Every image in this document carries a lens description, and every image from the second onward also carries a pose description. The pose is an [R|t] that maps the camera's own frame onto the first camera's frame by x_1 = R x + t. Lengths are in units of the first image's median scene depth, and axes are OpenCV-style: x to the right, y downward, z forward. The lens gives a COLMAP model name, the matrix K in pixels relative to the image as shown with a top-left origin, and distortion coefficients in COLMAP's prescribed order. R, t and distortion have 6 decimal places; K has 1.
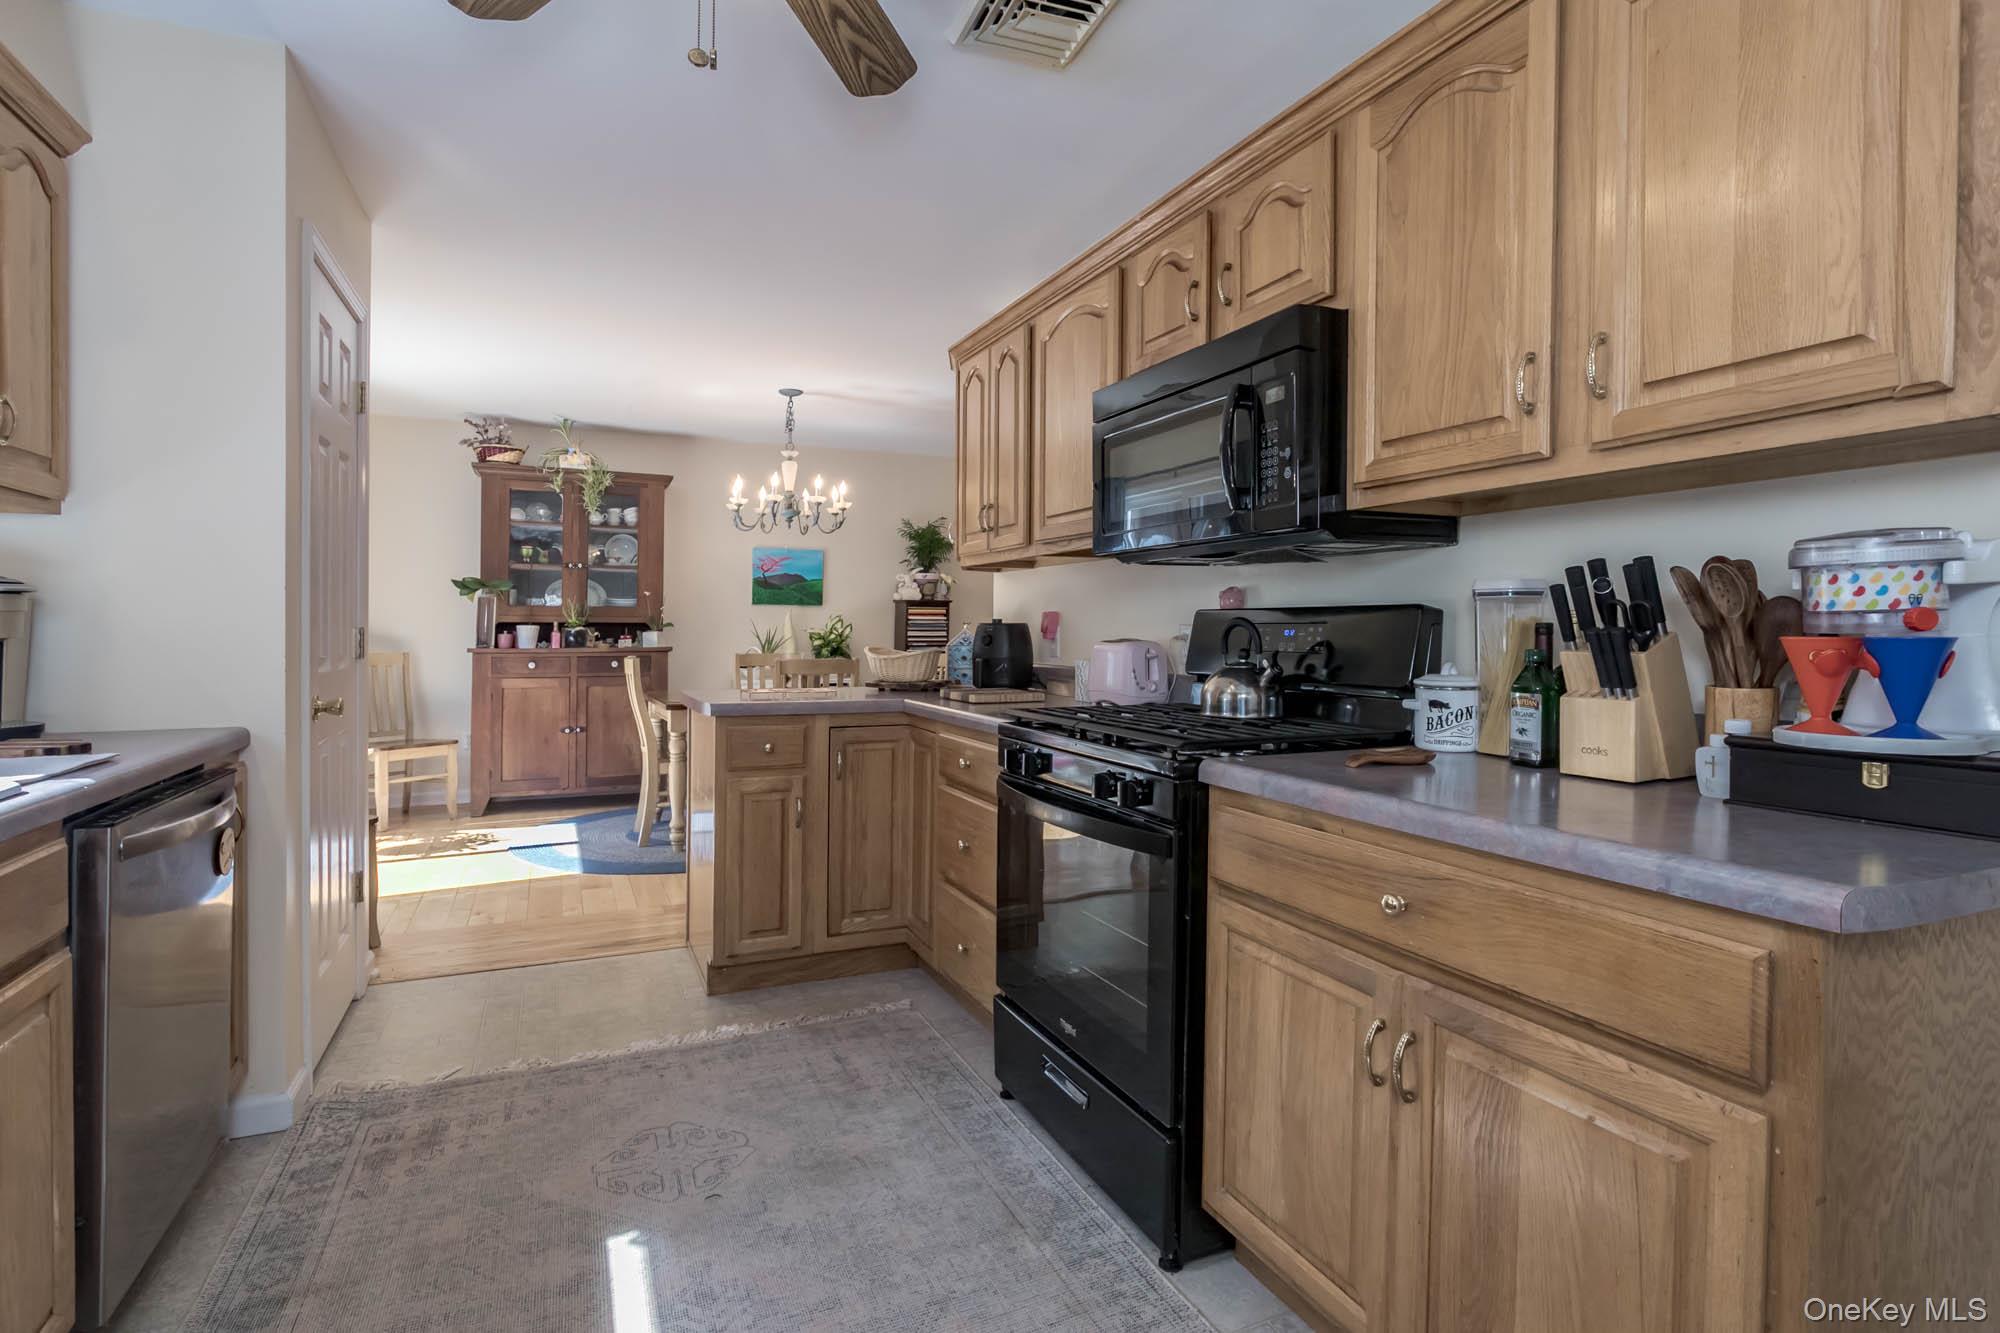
lens RADIAL K [[998.7, 0, 990.0], [0, 998.7, 635.4], [0, 0, 1]] dist [-0.005593, 0.002668]
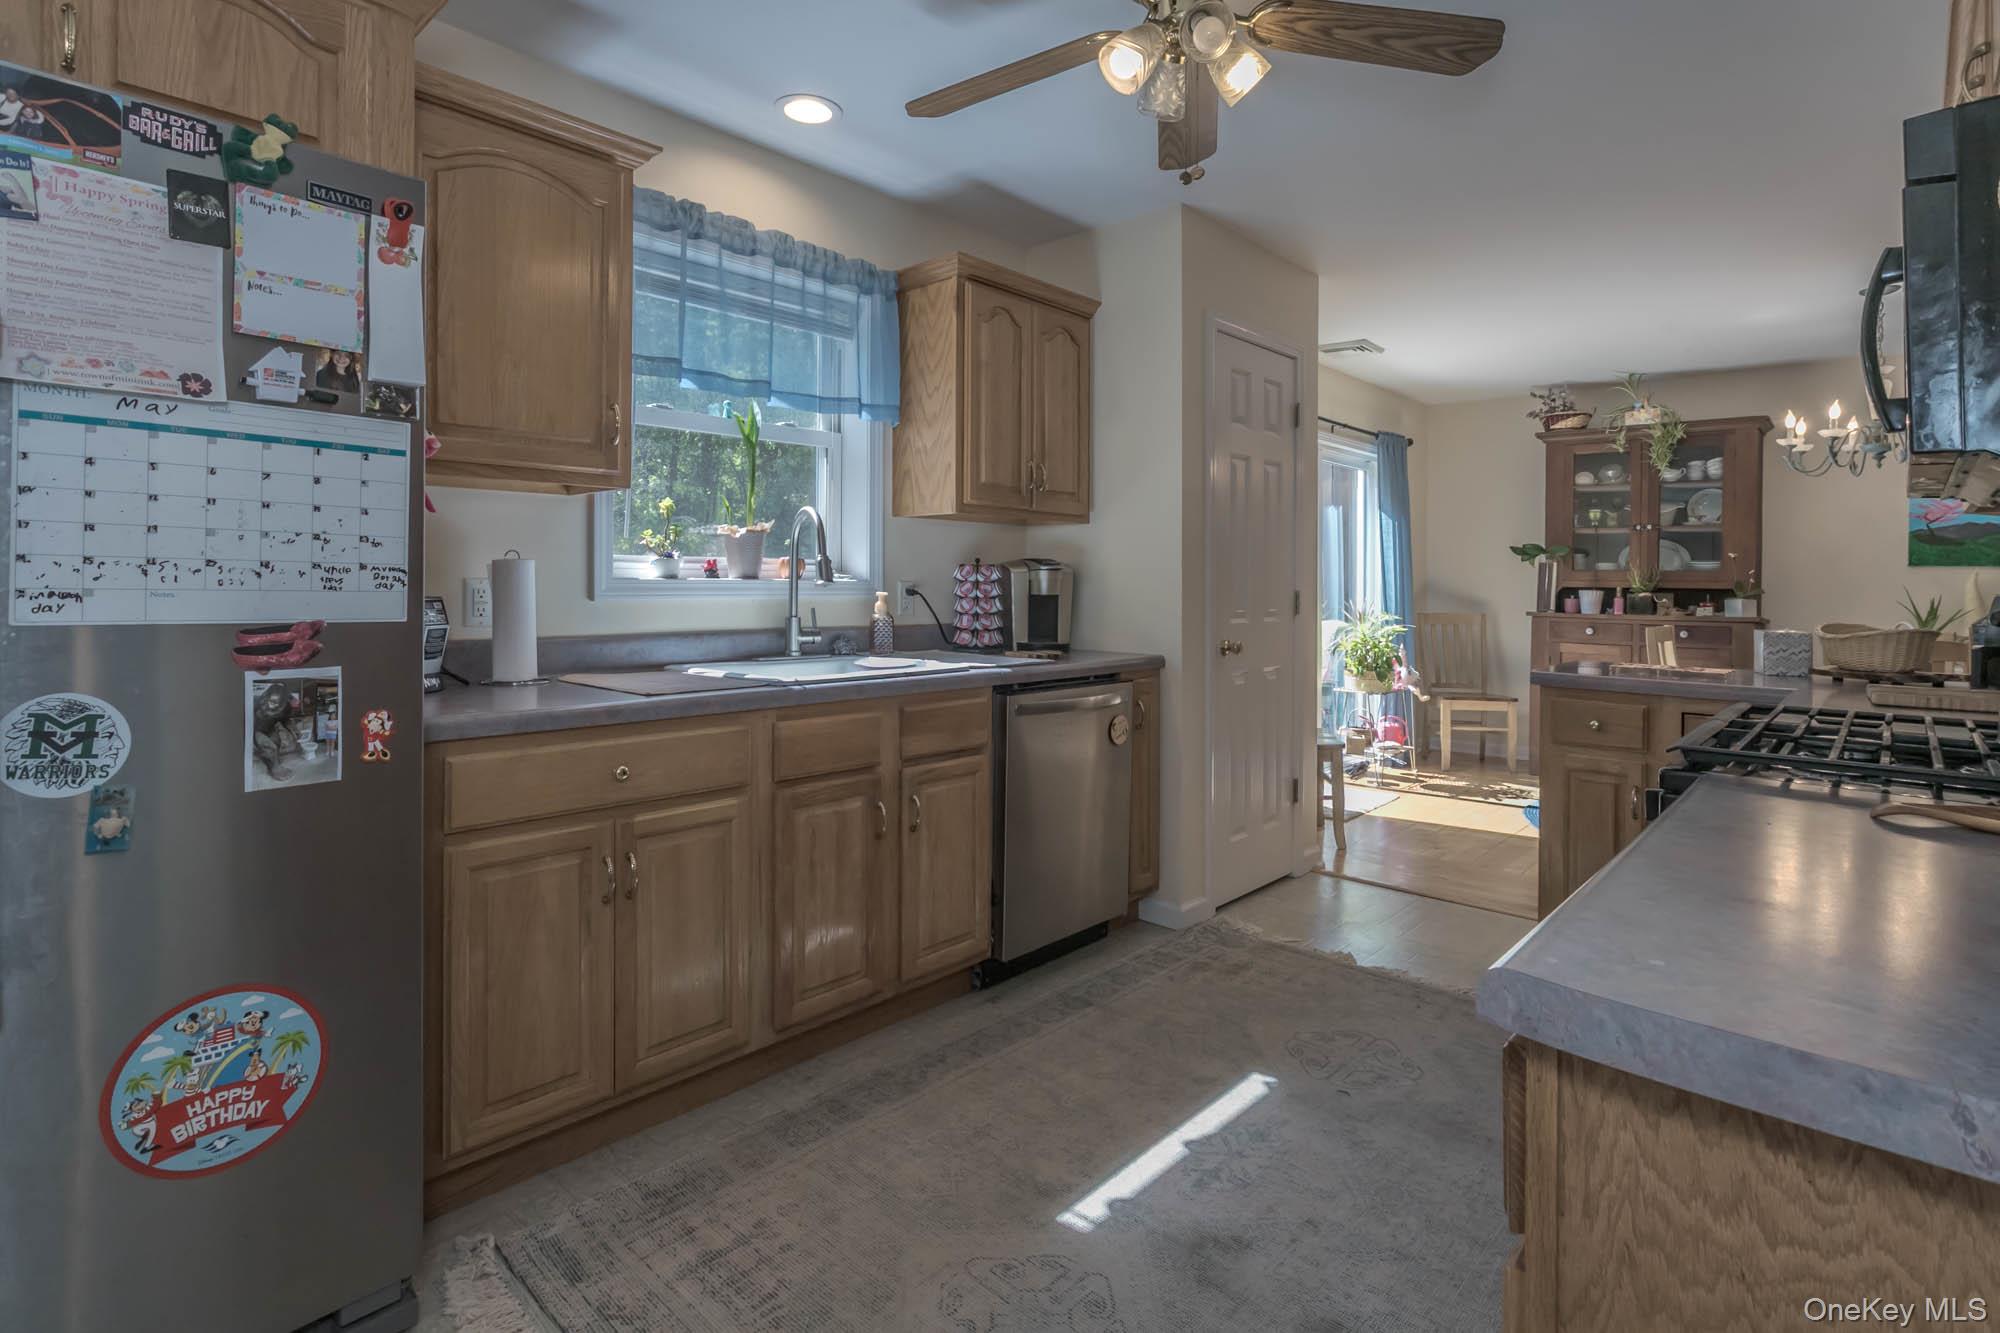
lens RADIAL K [[998.7, 0, 956.1], [0, 998.7, 581.1], [0, 0, 1]] dist [-0.005593, 0.002668]
pose [[0.372895, 0.002046, -0.927871, 0.247784], [-0.017753, 0.999830, -0.004930, -0.003868], [0.927704, 0.018311, 0.372868, 0.060442]]
